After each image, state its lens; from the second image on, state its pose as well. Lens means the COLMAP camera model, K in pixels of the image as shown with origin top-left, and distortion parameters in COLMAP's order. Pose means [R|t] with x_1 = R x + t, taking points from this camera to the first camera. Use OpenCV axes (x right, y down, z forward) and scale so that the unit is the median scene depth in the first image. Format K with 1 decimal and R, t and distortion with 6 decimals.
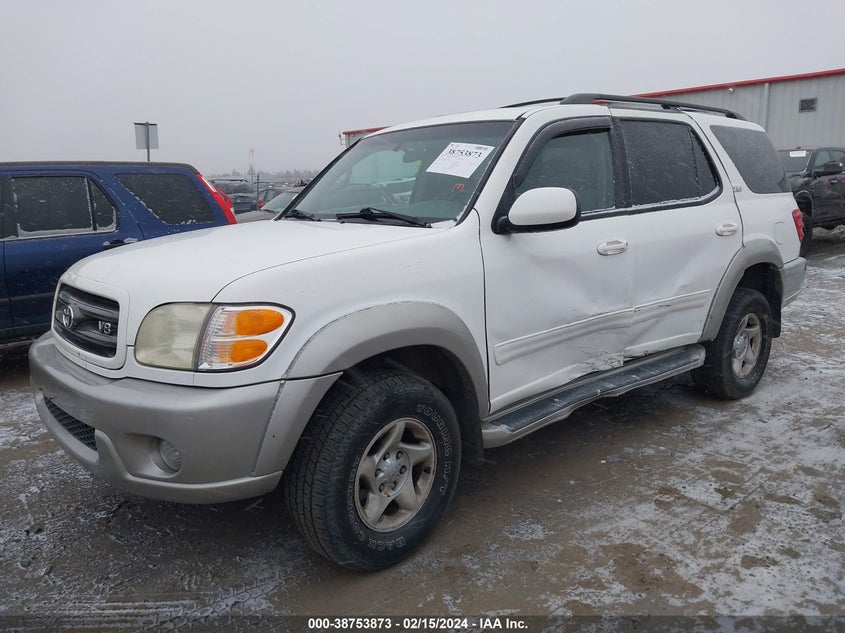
lens RADIAL K [[686.4, 0, 409.5], [0, 686.4, 316.2], [0, 0, 1]] dist [0.002574, -0.000349]
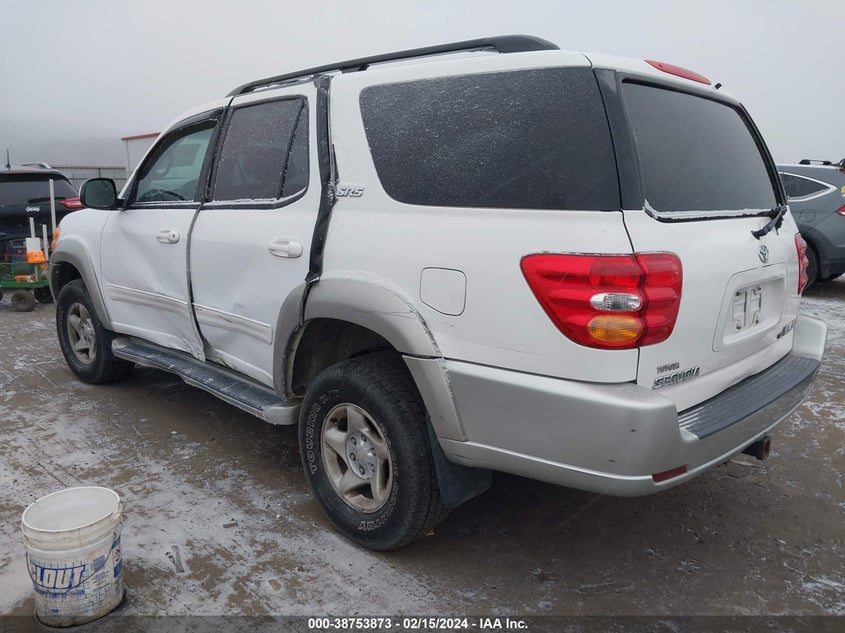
lens RADIAL K [[686.4, 0, 409.5], [0, 686.4, 316.2], [0, 0, 1]] dist [0.002574, -0.000349]
pose [[0.055690, 0.211588, -0.975771, 1.236171], [-0.196847, 0.960433, 0.197027, -0.236563], [0.978851, 0.181105, 0.095137, 1.148375]]
